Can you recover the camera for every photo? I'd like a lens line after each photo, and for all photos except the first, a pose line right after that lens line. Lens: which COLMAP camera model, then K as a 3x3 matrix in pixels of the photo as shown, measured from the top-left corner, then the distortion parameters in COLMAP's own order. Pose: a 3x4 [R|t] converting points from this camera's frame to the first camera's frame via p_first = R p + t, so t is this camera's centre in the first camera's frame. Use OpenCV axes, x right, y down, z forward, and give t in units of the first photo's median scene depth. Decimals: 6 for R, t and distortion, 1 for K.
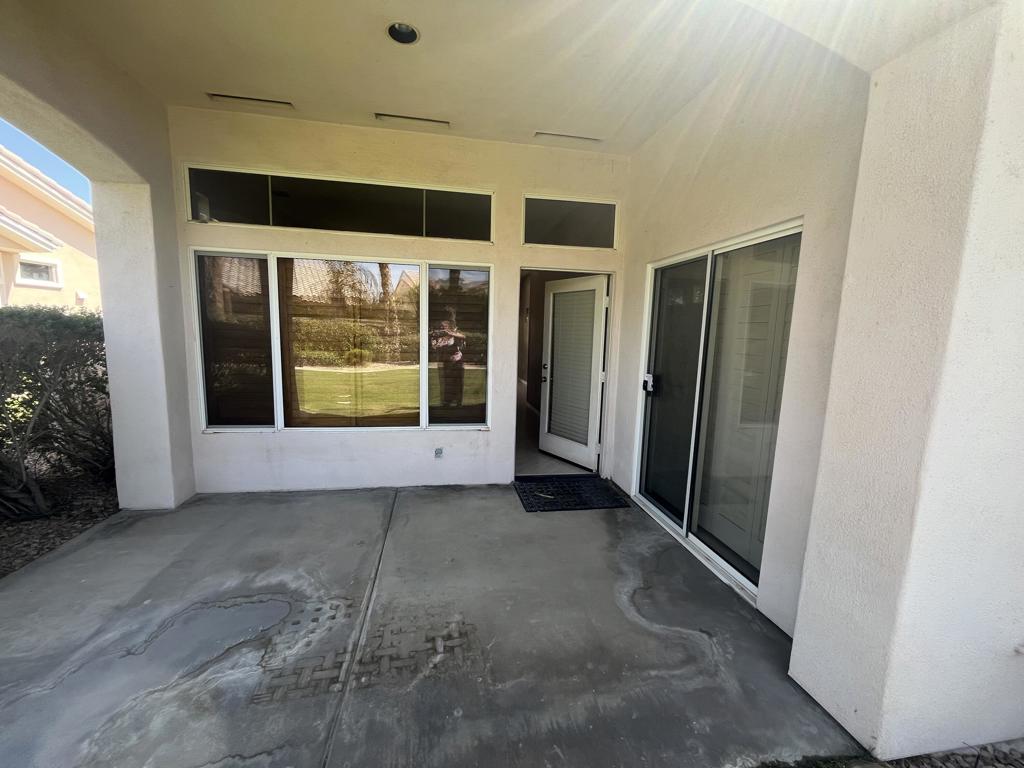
lens RADIAL K [[403.9, 0, 512.0], [0, 403.9, 384.0], [0, 0, 1]] dist [-0.000683, -0.000094]
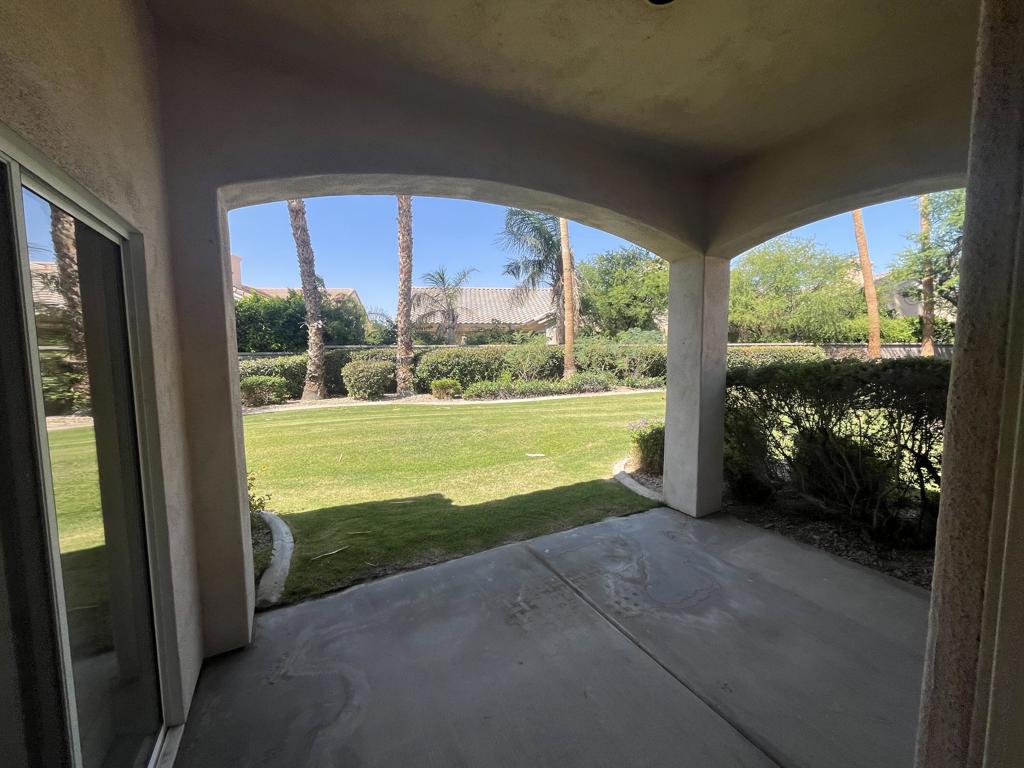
lens RADIAL K [[410.8, 0, 512.0], [0, 410.8, 384.0], [0, 0, 1]] dist [0.002057, 0.000044]
pose [[-0.949085, 0.004343, -0.314991, 0.164966], [-0.059415, 0.979491, 0.192528, -0.193485], [0.309367, 0.201441, -0.929362, 1.202822]]
